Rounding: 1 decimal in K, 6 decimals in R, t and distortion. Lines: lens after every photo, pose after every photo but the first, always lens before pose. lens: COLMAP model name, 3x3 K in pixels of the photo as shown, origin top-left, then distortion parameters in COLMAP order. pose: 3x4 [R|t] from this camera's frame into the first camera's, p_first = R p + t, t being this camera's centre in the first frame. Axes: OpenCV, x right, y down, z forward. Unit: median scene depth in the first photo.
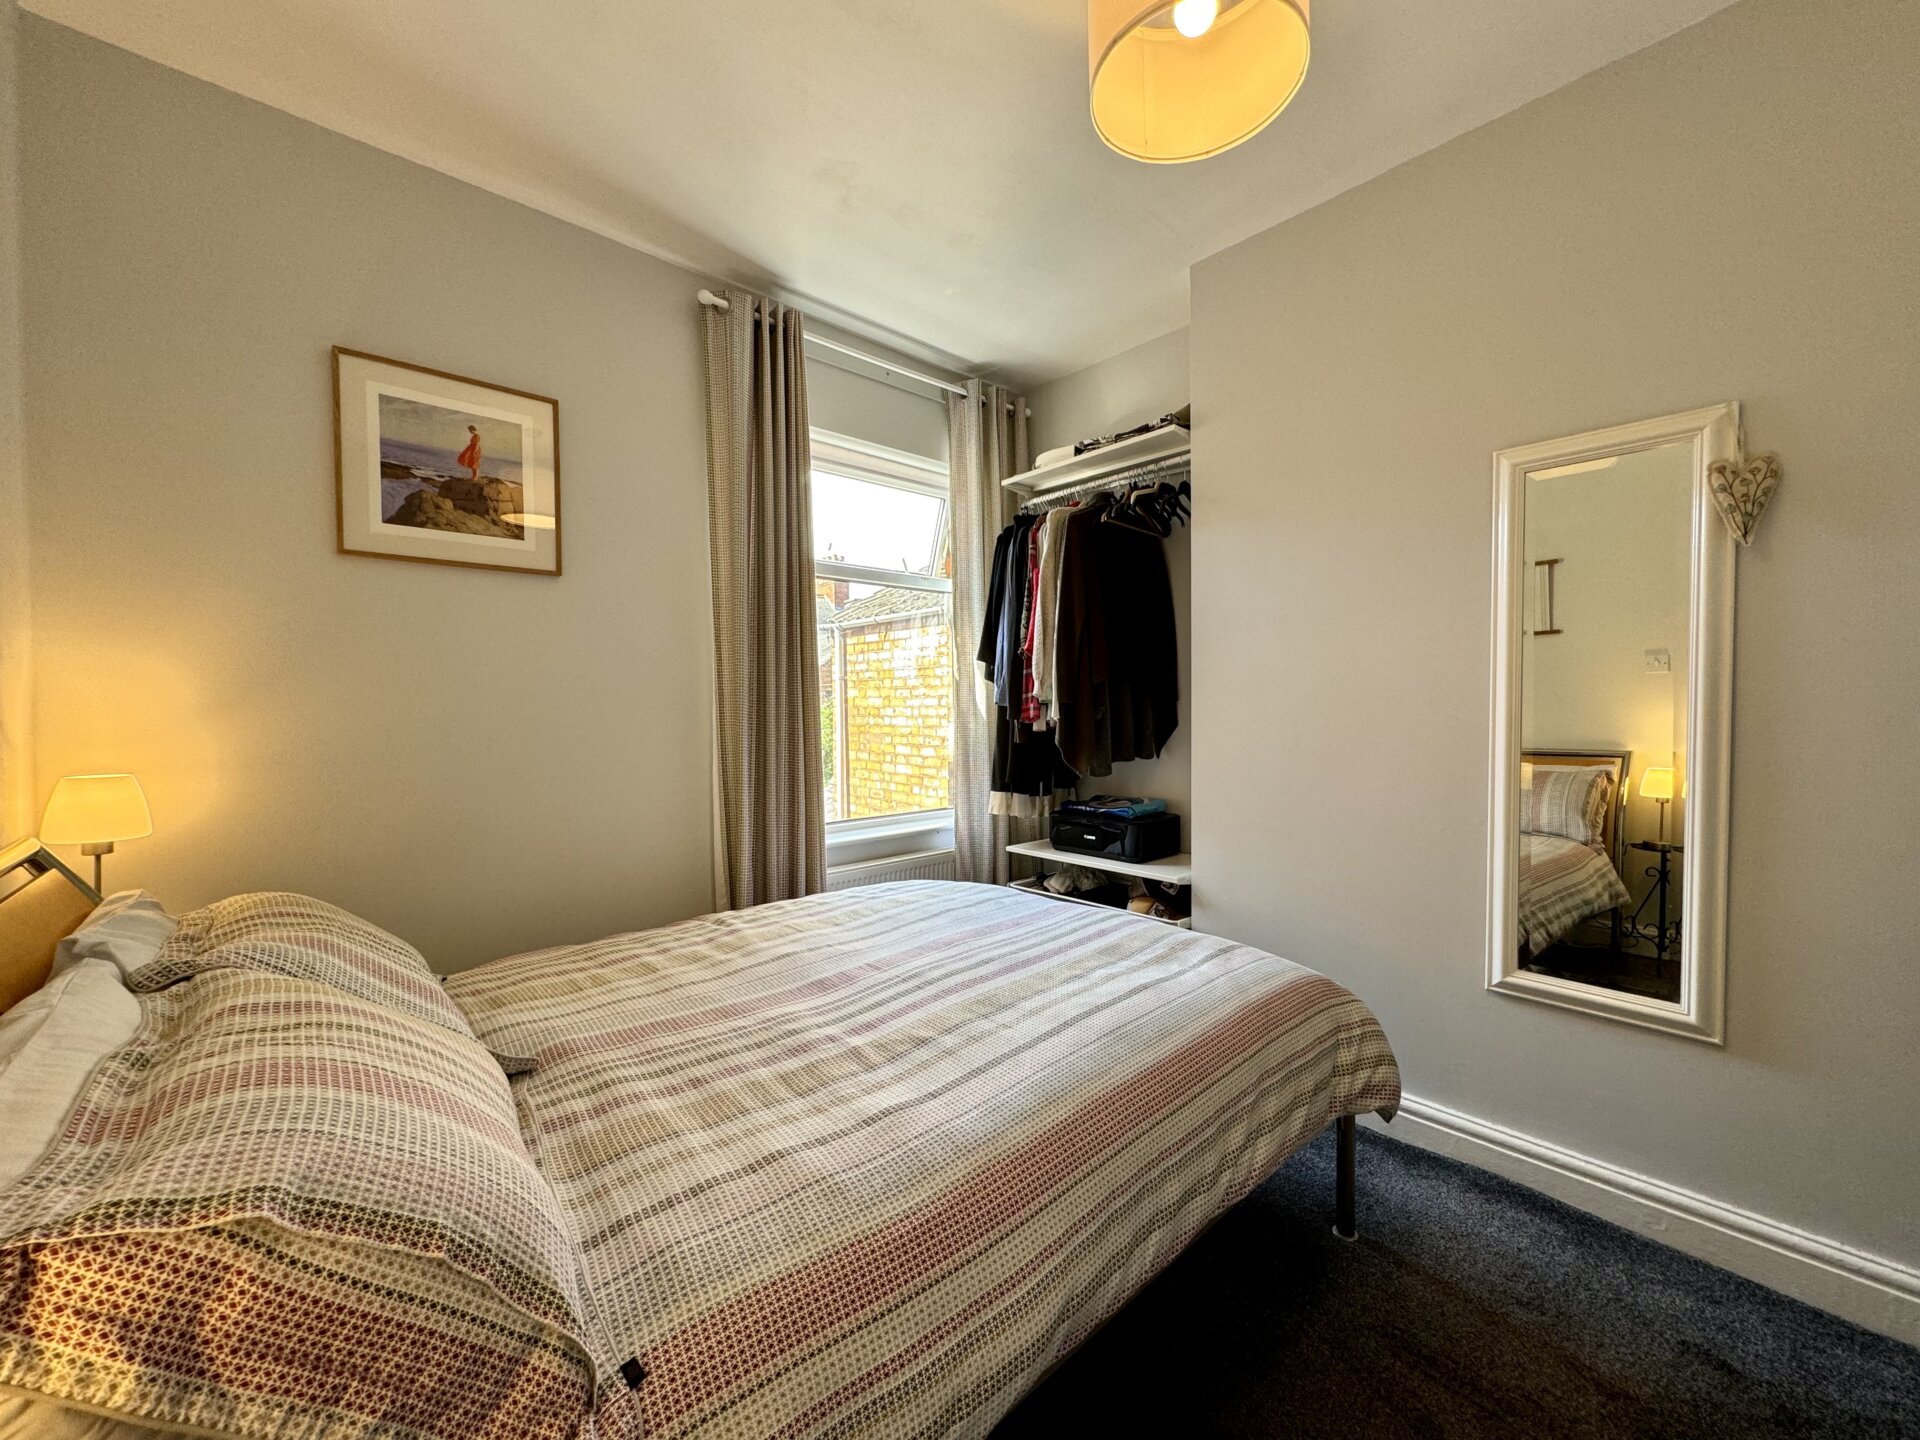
lens RADIAL K [[767.2, 0, 966.0], [0, 767.2, 711.5], [0, 0, 1]] dist [-0.002489, 0.000028]
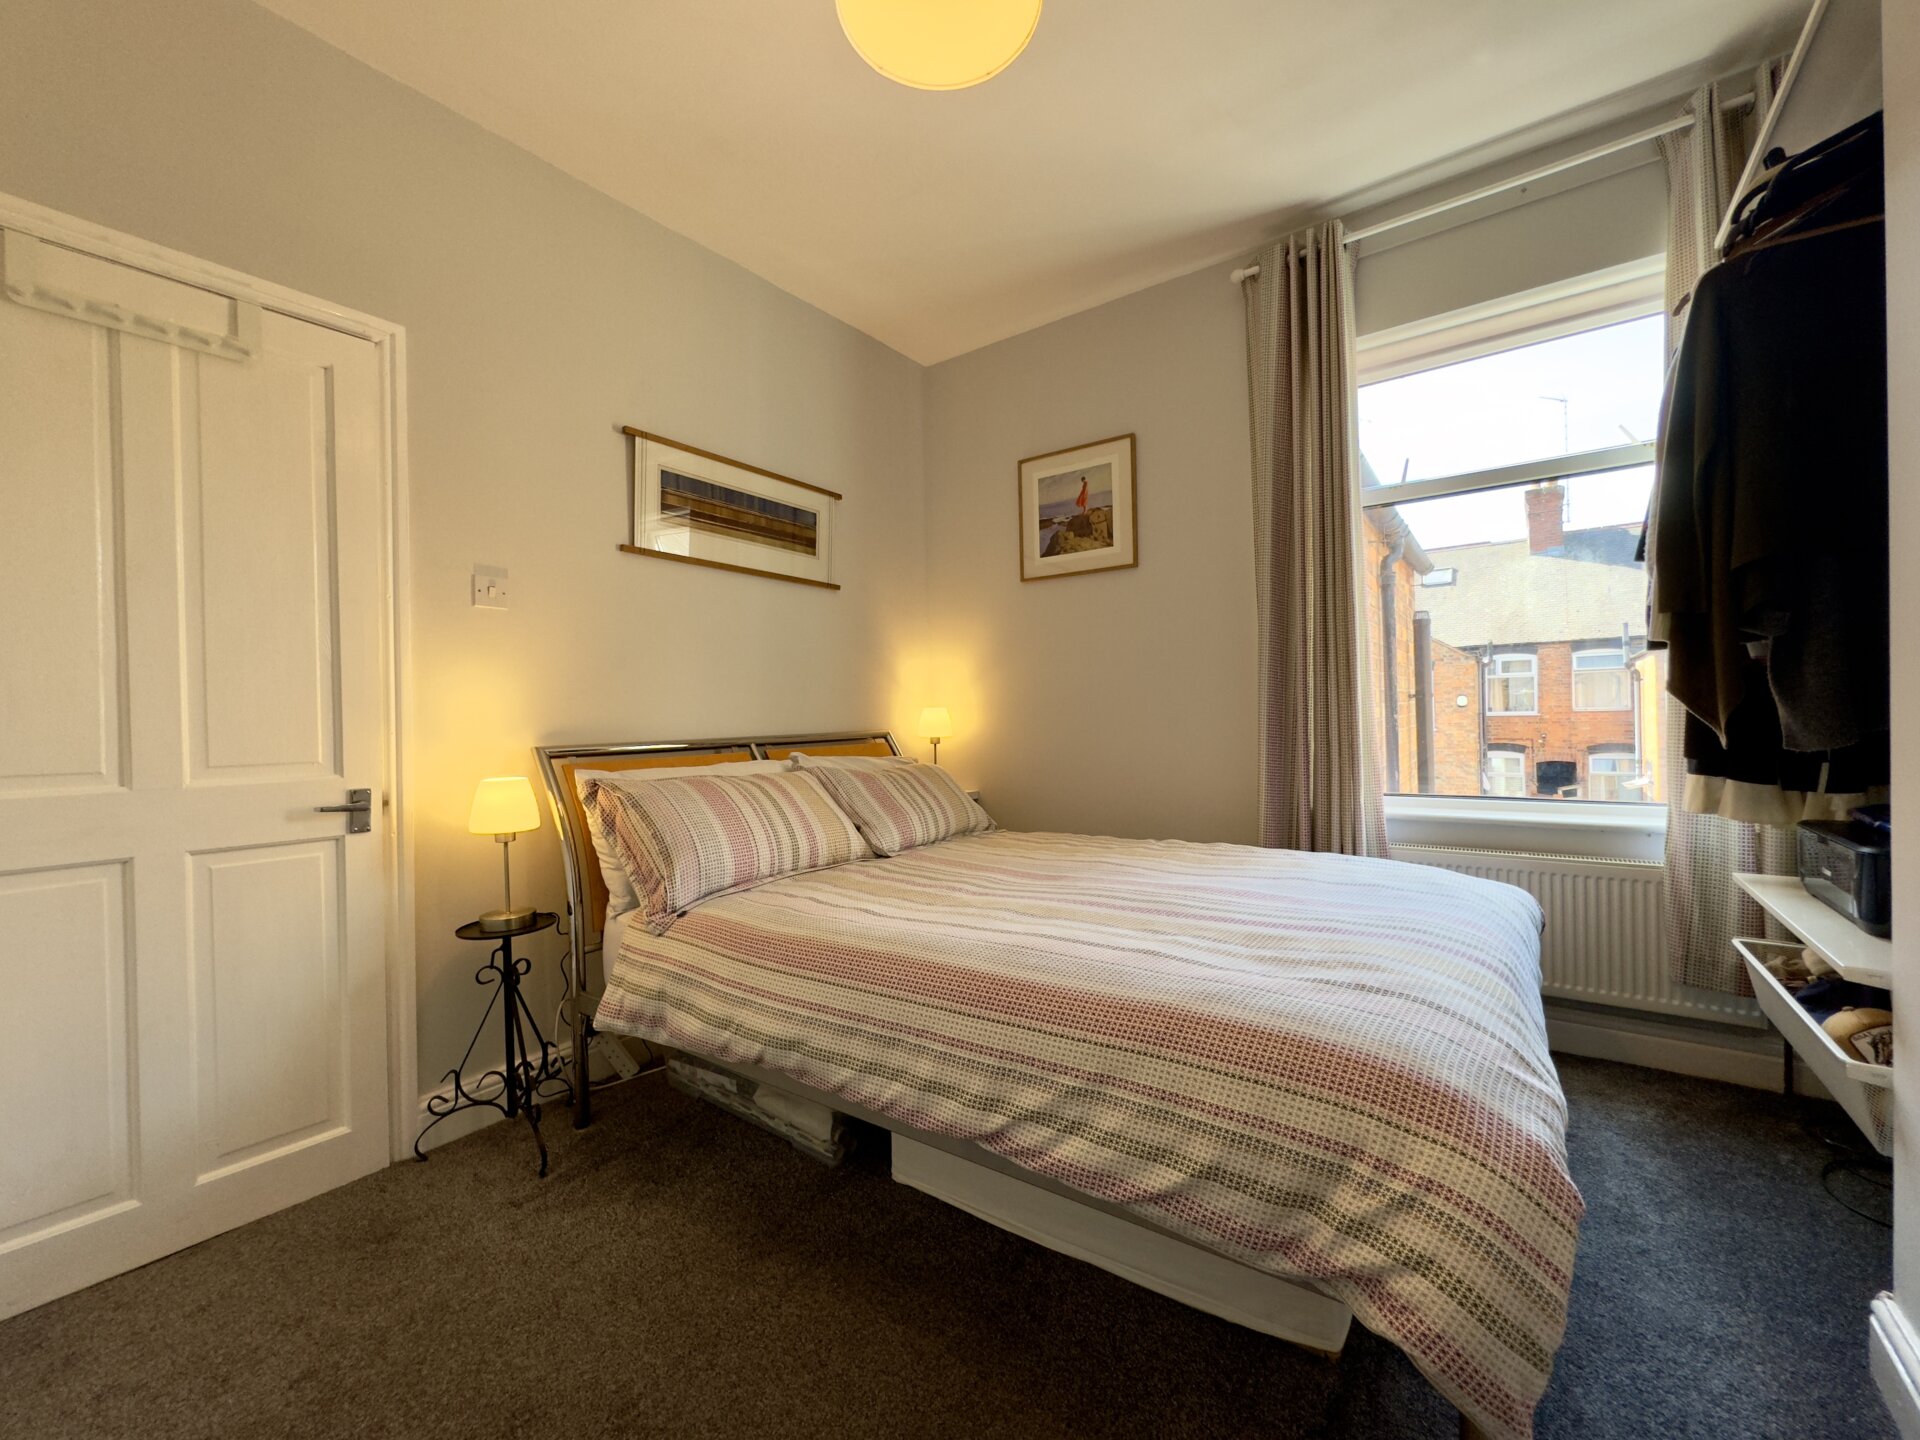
lens RADIAL K [[767.2, 0, 971.8], [0, 767.2, 722.3], [0, 0, 1]] dist [-0.002489, 0.000028]
pose [[0.207335, 0.012895, -0.978185, 0.913524], [0.012053, 0.999804, 0.015735, 0.085585], [0.978196, -0.015053, 0.207139, 0.585553]]
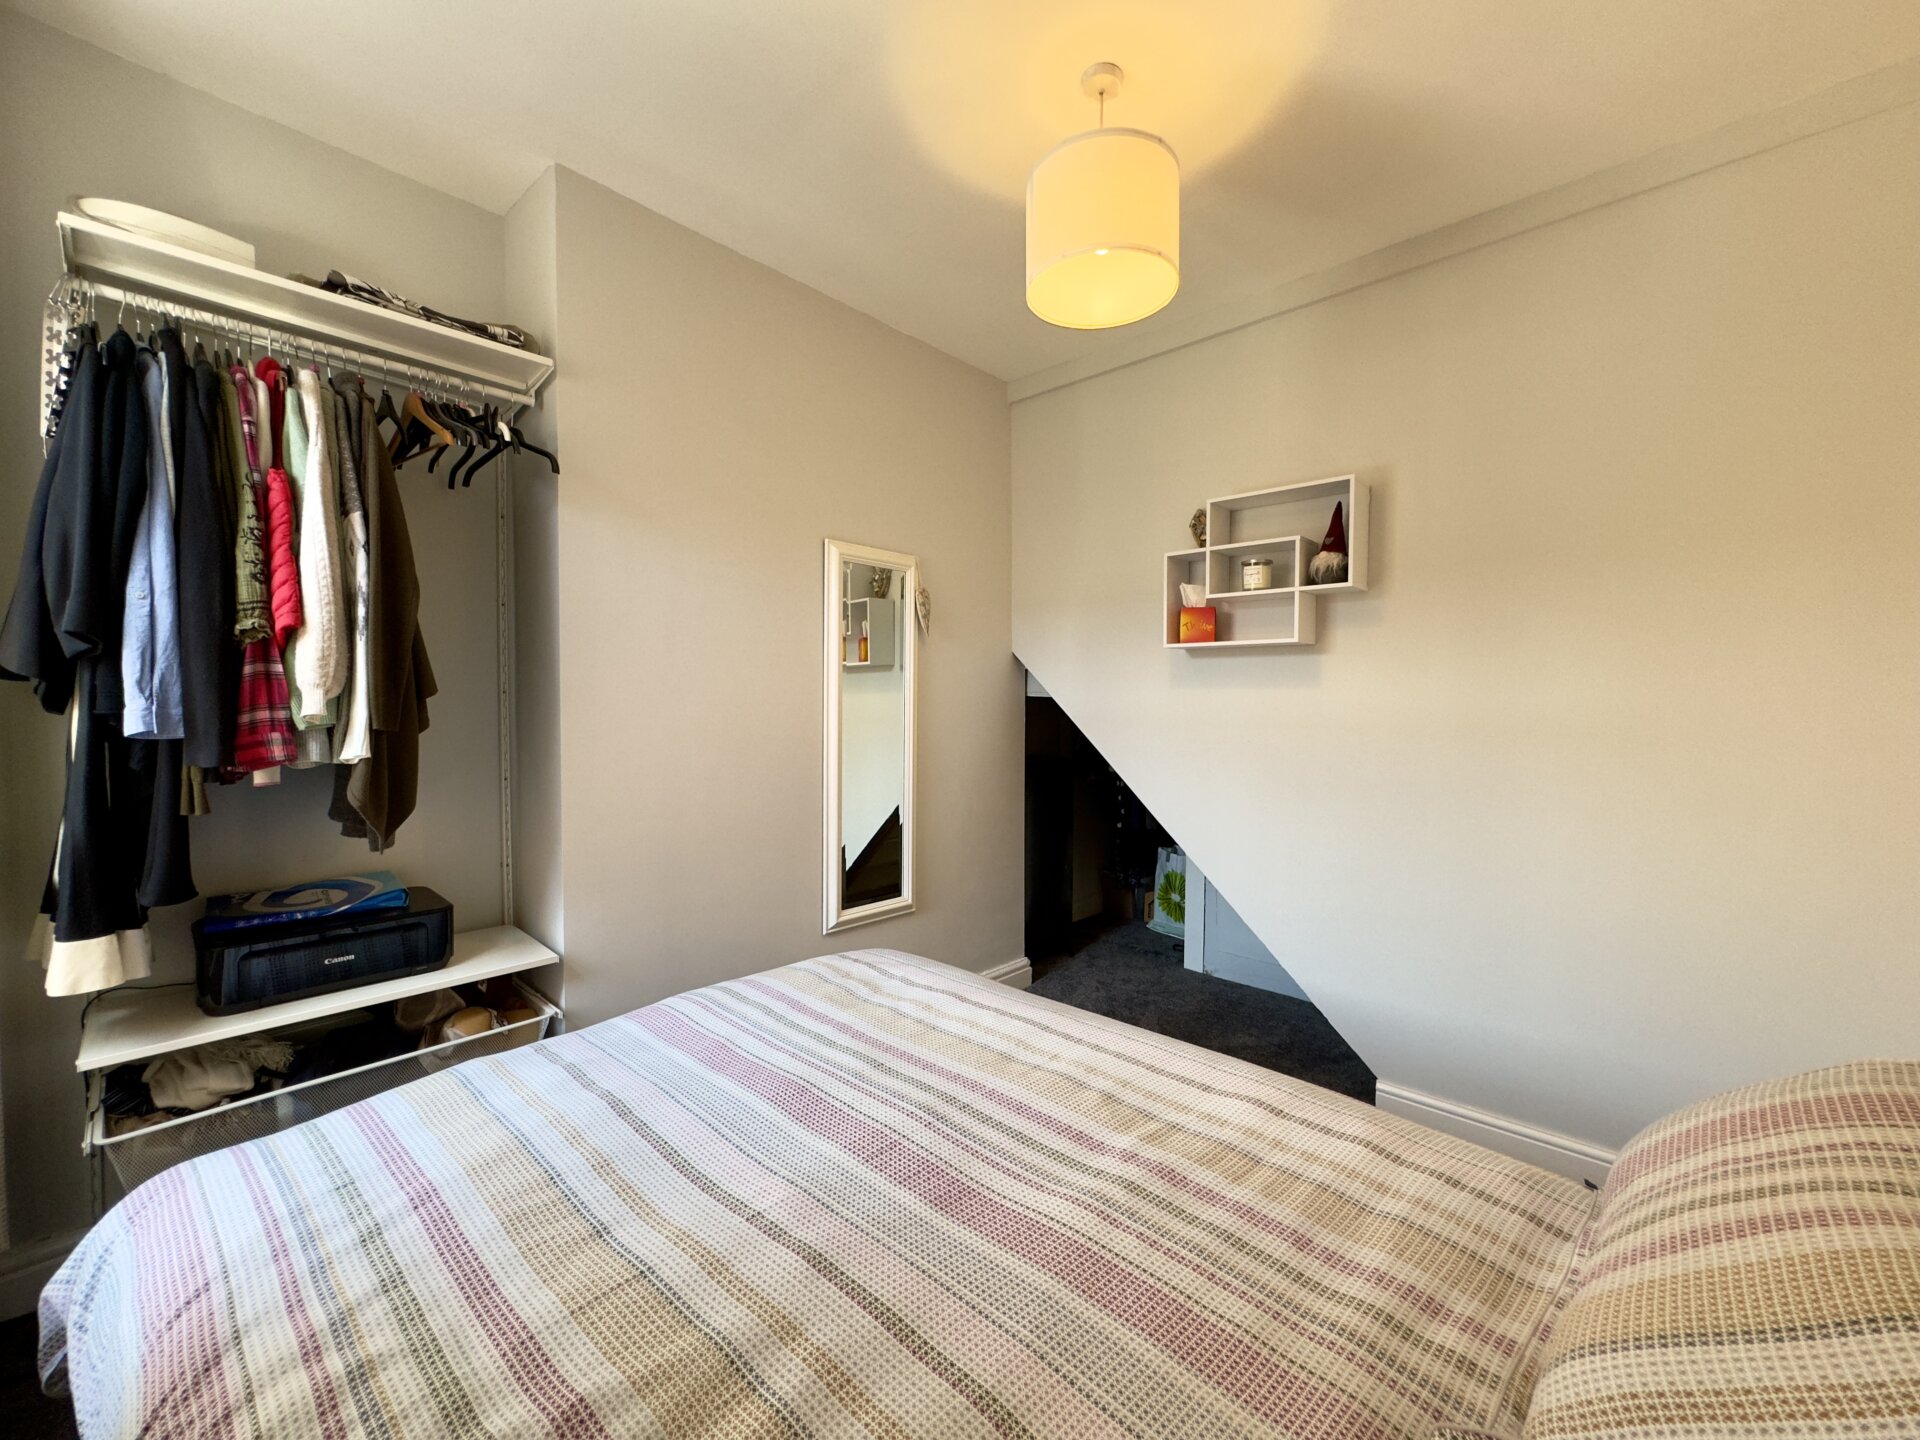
lens RADIAL K [[767.2, 0, 954.2], [0, 767.2, 716.0], [0, 0, 1]] dist [-0.002489, 0.000028]
pose [[-0.082613, -0.011237, 0.996518, -0.759517], [0.008662, 0.999891, 0.011993, -0.040281], [-0.996544, 0.009622, -0.082507, 0.984652]]
